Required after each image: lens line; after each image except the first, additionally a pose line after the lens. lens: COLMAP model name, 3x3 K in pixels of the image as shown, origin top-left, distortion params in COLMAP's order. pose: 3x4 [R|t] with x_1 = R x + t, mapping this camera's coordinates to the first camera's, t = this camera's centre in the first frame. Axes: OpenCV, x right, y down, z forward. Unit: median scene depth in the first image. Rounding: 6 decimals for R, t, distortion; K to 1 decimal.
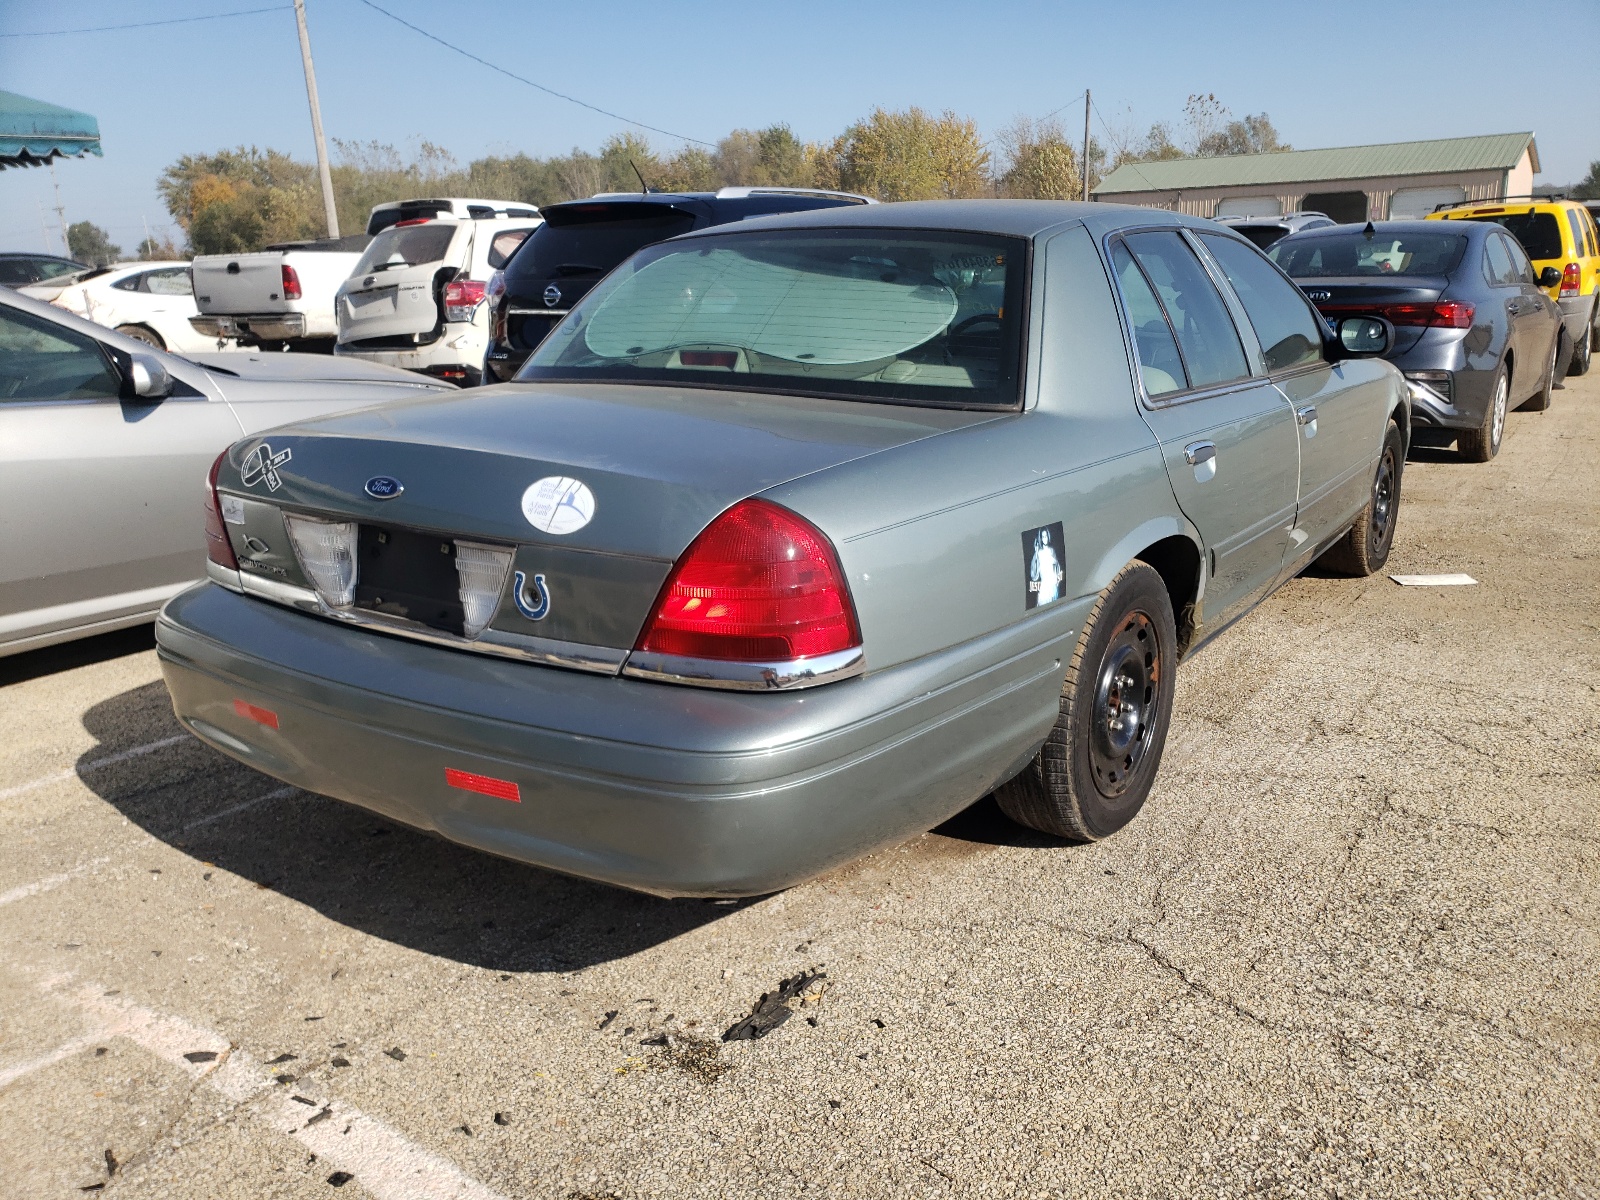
lens RADIAL K [[1174.4, 0, 800.0], [0, 1174.4, 600.0], [0, 0, 1]] dist [-0.007278, 0.000309]
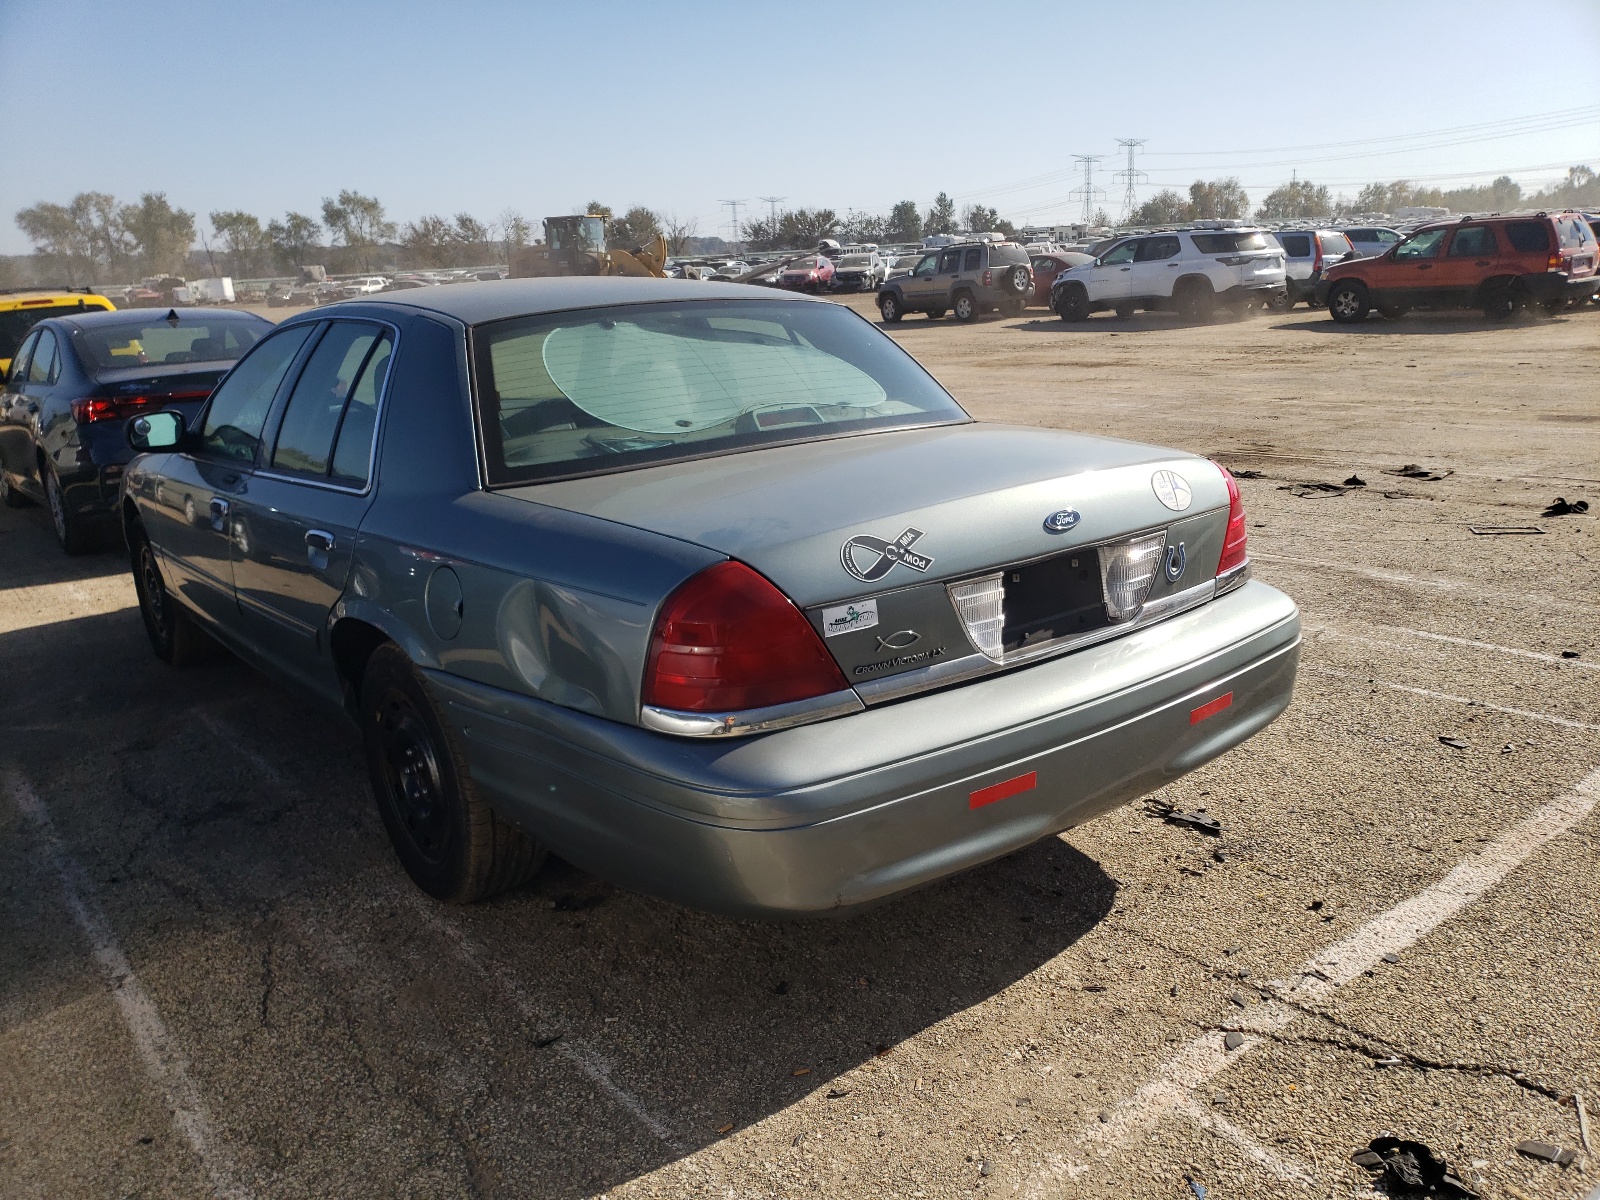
lens RADIAL K [[1217.7, 0, 800.0], [0, 1217.7, 600.0], [0, 0, 1]] dist [-0.003747, -0.010870]
pose [[0.331628, -0.217639, 0.917963, -1.221784], [0.293223, 0.948612, 0.118975, -0.188635], [-0.896685, 0.229712, 0.378403, 0.650703]]
